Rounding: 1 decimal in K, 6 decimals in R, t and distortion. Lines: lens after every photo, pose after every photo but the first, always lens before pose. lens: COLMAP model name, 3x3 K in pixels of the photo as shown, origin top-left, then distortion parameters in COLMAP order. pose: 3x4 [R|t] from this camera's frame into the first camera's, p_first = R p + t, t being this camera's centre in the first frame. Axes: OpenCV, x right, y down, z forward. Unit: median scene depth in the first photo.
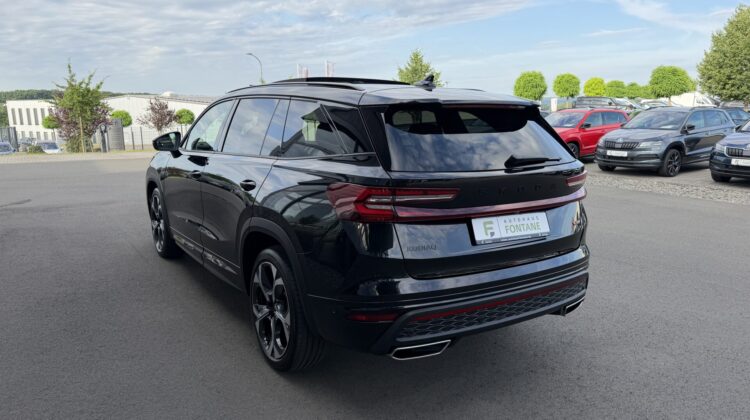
lens RADIAL K [[556.8, 0, 373.5], [0, 556.8, 206.1], [0, 0, 1]] dist [-0.023579, 0.003030]
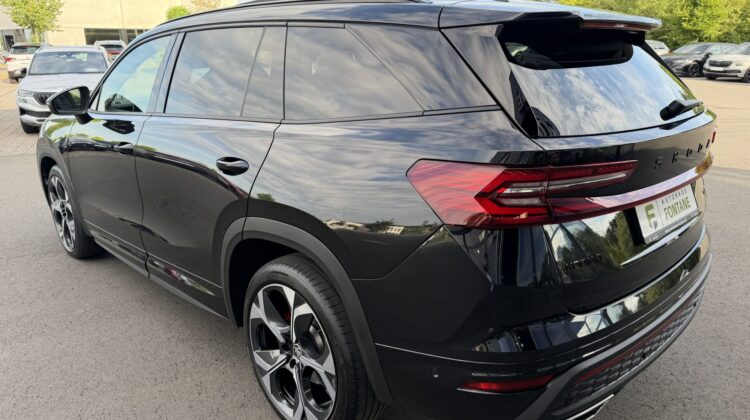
lens RADIAL K [[551.2, 0, 373.4], [0, 551.2, 213.4], [0, 0, 1]] dist [0.006051, -0.034575]
pose [[0.982277, -0.078696, 0.170114, -0.171208], [0.060069, 0.991890, 0.112006, -0.043017], [-0.177549, -0.099802, 0.979038, 0.334618]]
